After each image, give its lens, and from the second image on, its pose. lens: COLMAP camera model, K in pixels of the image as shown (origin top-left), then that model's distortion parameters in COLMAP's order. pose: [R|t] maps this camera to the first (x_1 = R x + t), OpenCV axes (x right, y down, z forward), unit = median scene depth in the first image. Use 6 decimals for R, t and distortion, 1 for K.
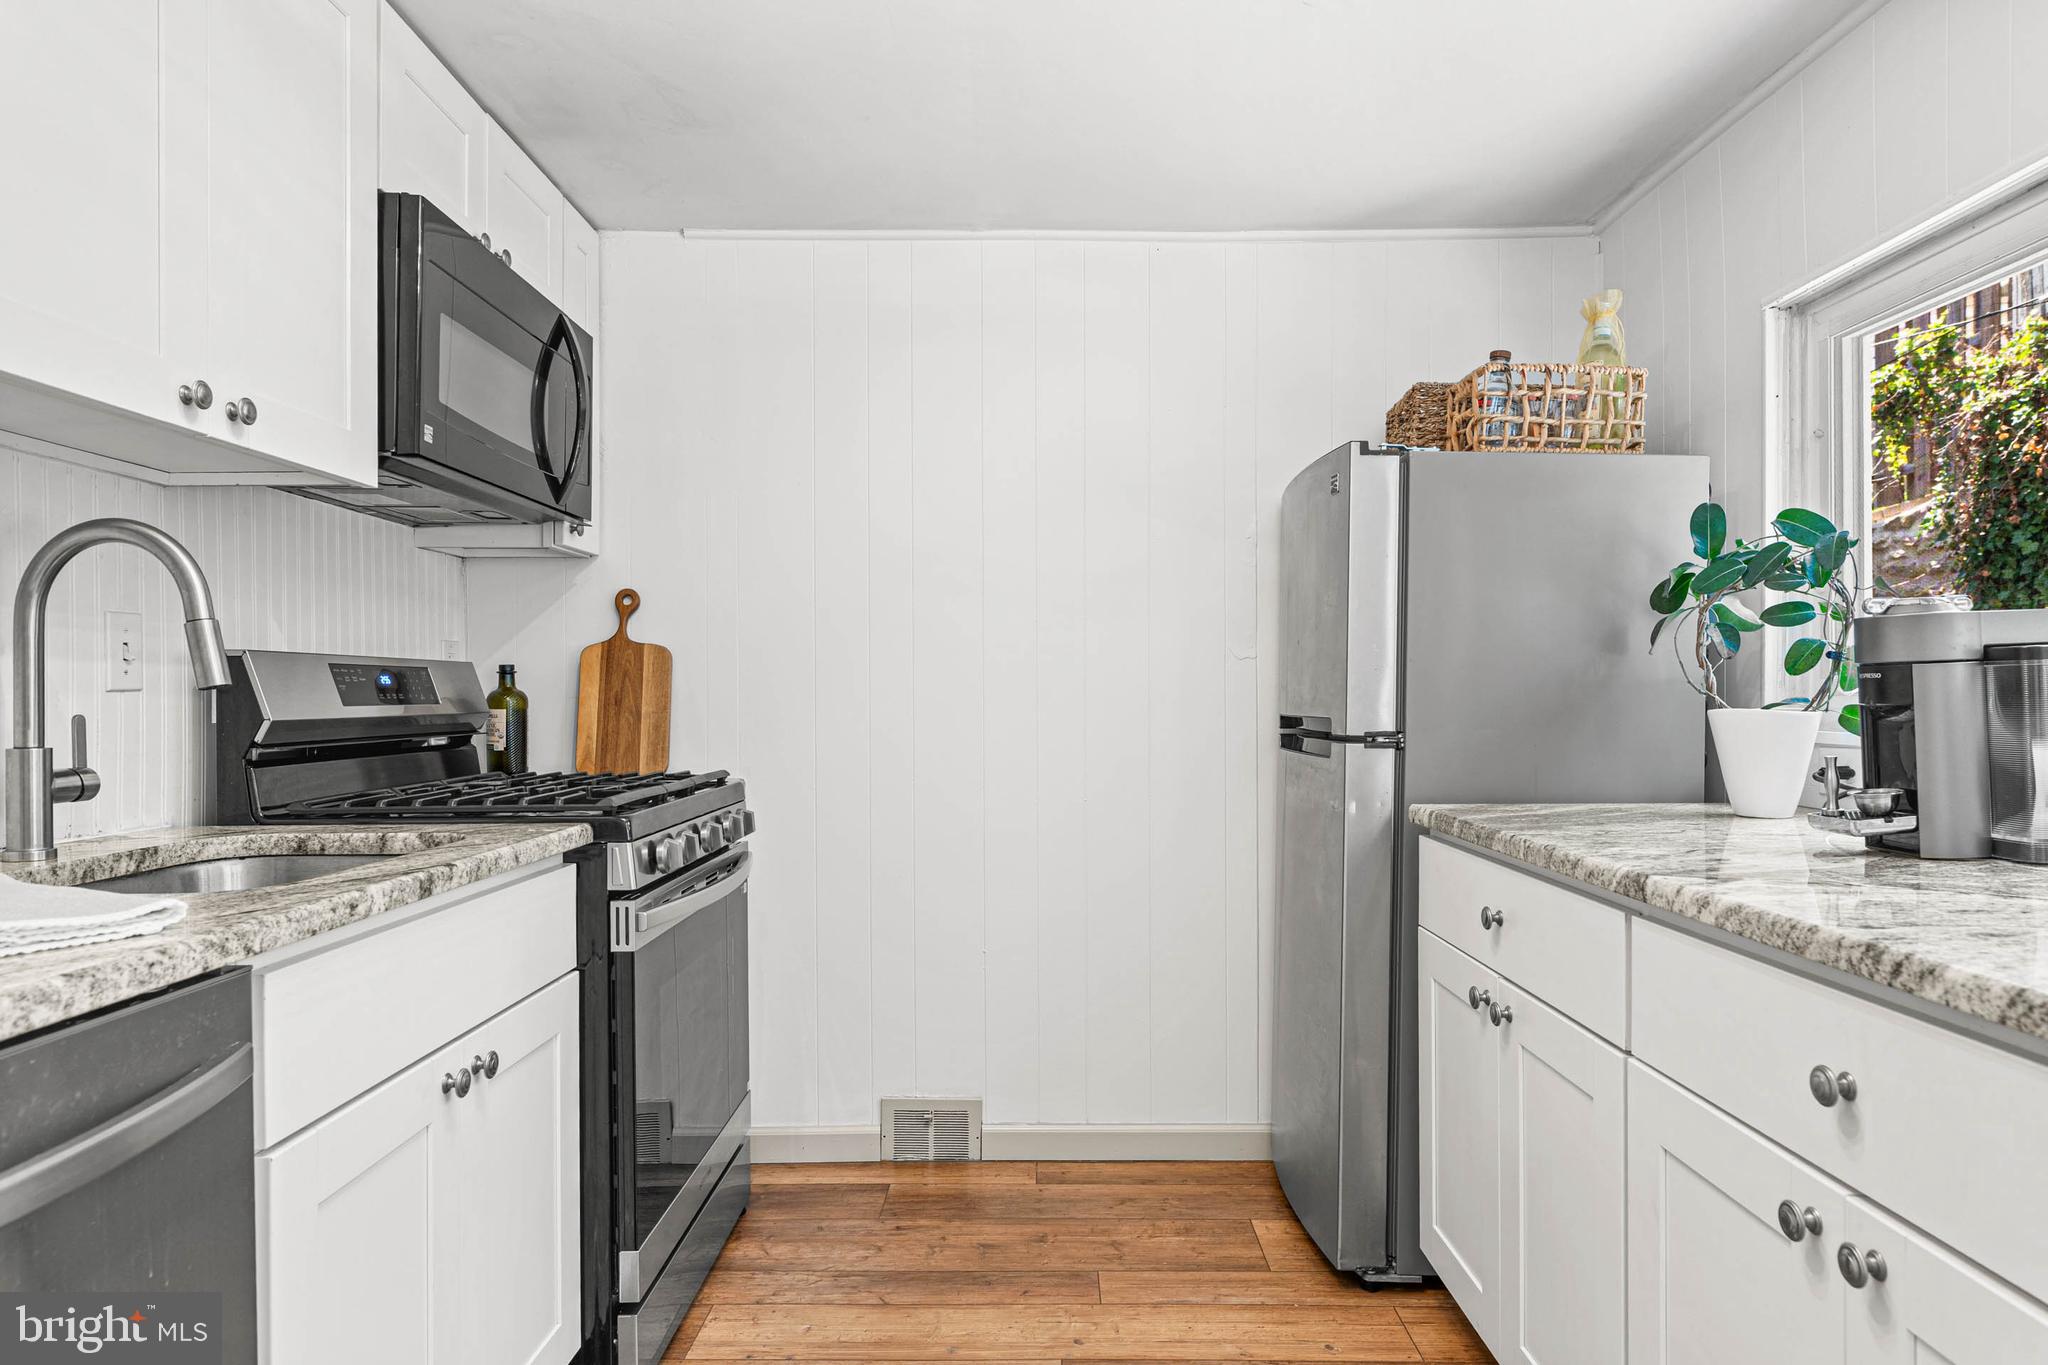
lens RADIAL K [[1207.7, 0, 1025.9], [0, 1207.7, 695.3], [0, 0, 1]] dist [0.003746, -0.000471]
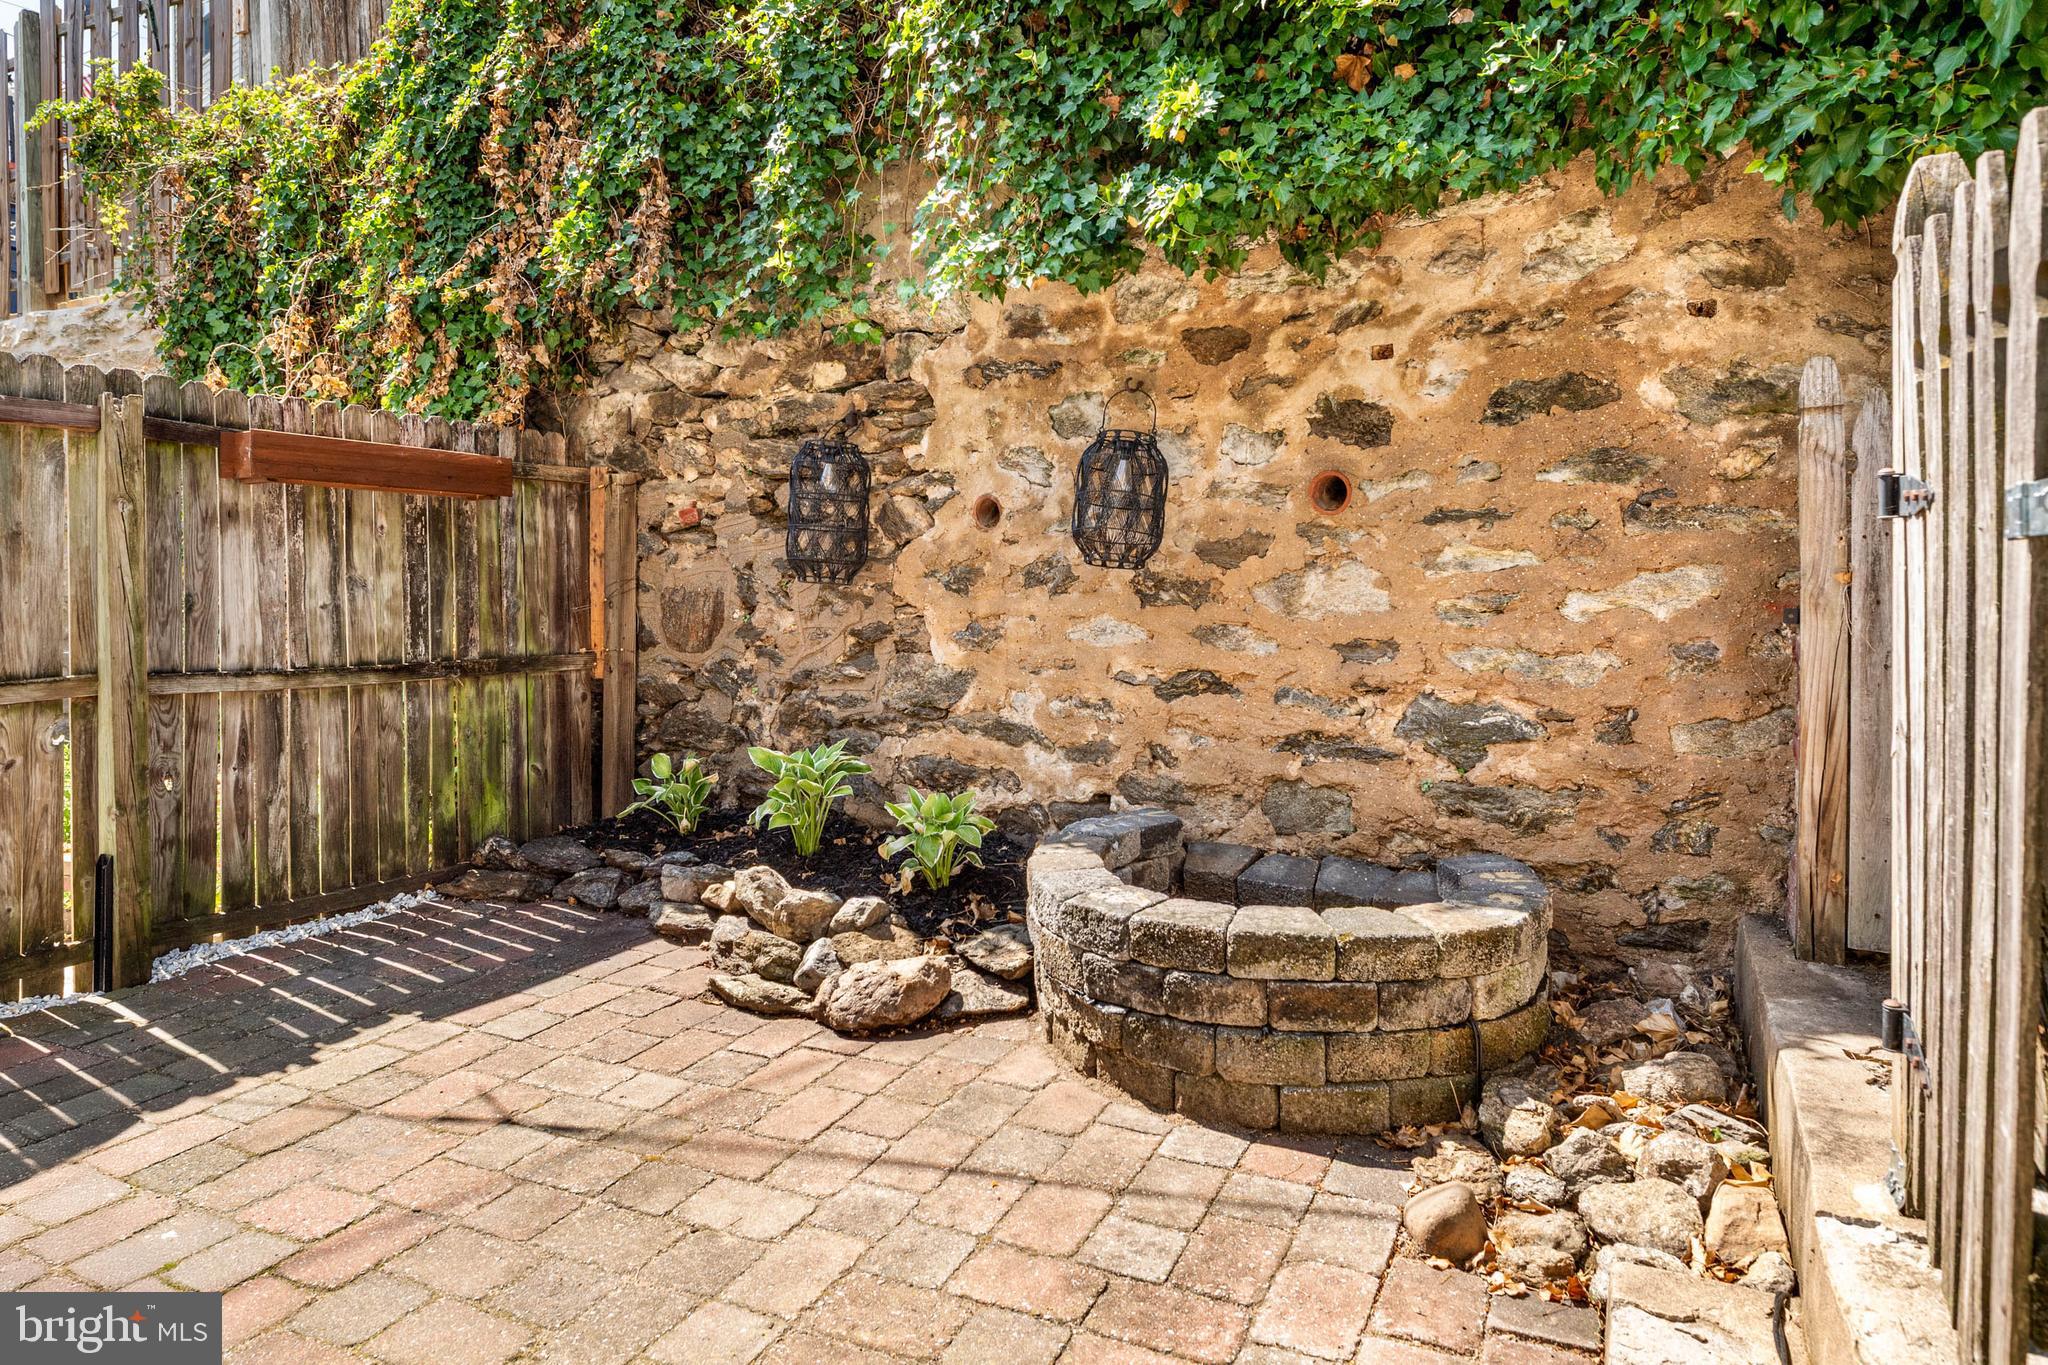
lens RADIAL K [[1262.5, 0, 1032.0], [0, 1262.5, 581.2], [0, 0, 1]] dist [-0.001502, -0.001084]
pose [[0.437709, -0.005572, 0.899099, 0.798582], [-0.011335, 0.999867, 0.011715, 0.175872], [-0.899045, -0.015319, 0.437588, 0.079835]]
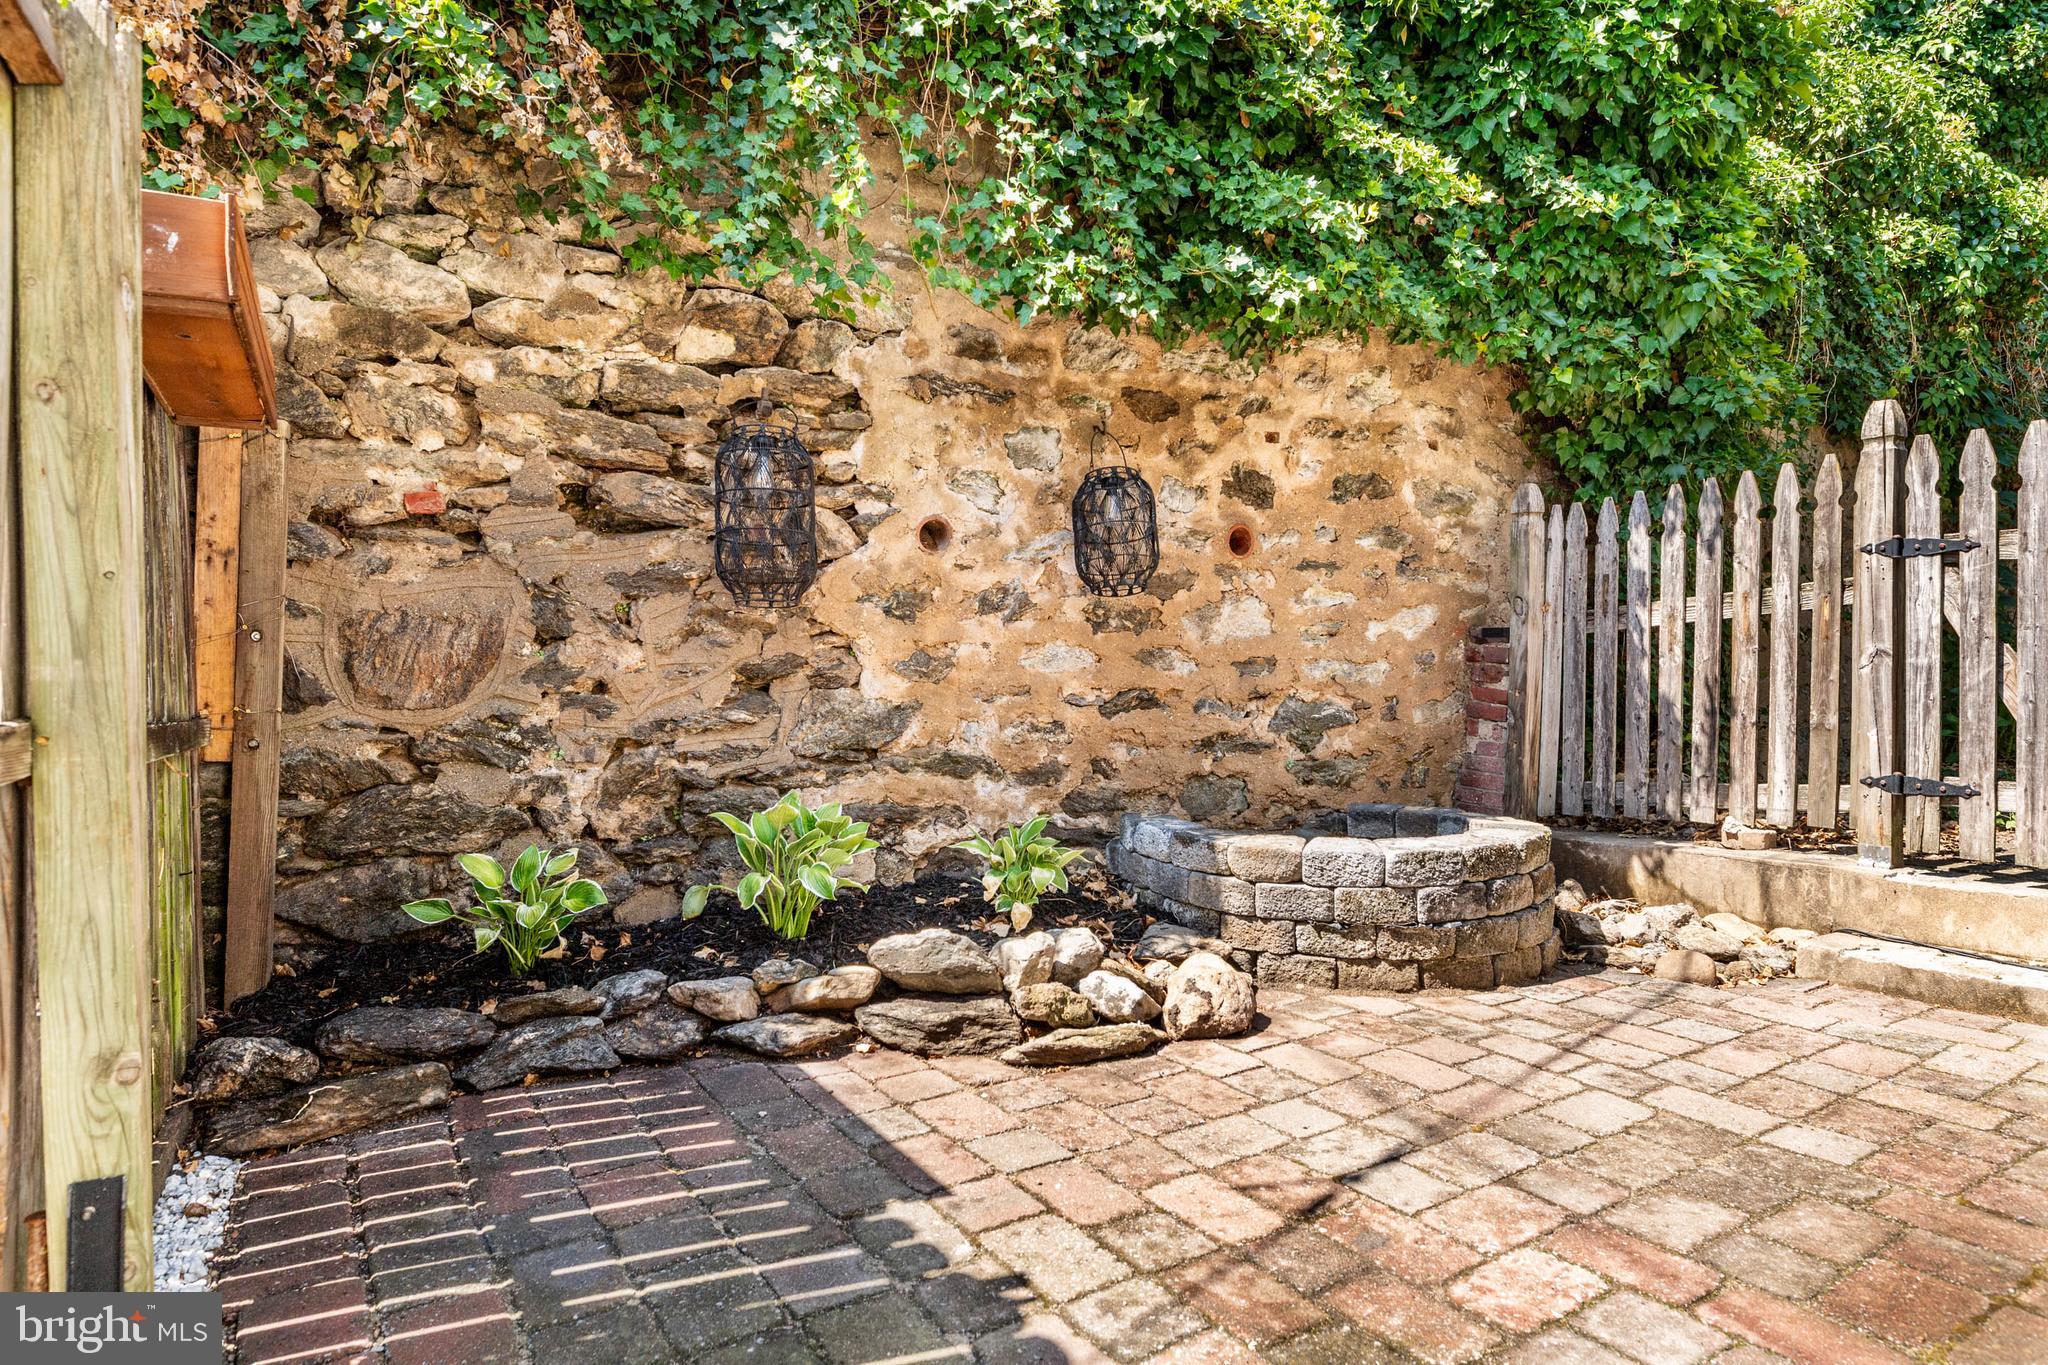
lens RADIAL K [[1191.4, 0, 1024.0], [0, 1191.4, 682.5], [0, 0, 1]] dist [0.001005, -0.000186]
pose [[-0.537101, 0.005397, 0.843501, 1.011940], [0.001894, 0.999985, -0.005192, 0.337612], [-0.843516, -0.001191, -0.537103, 2.052105]]
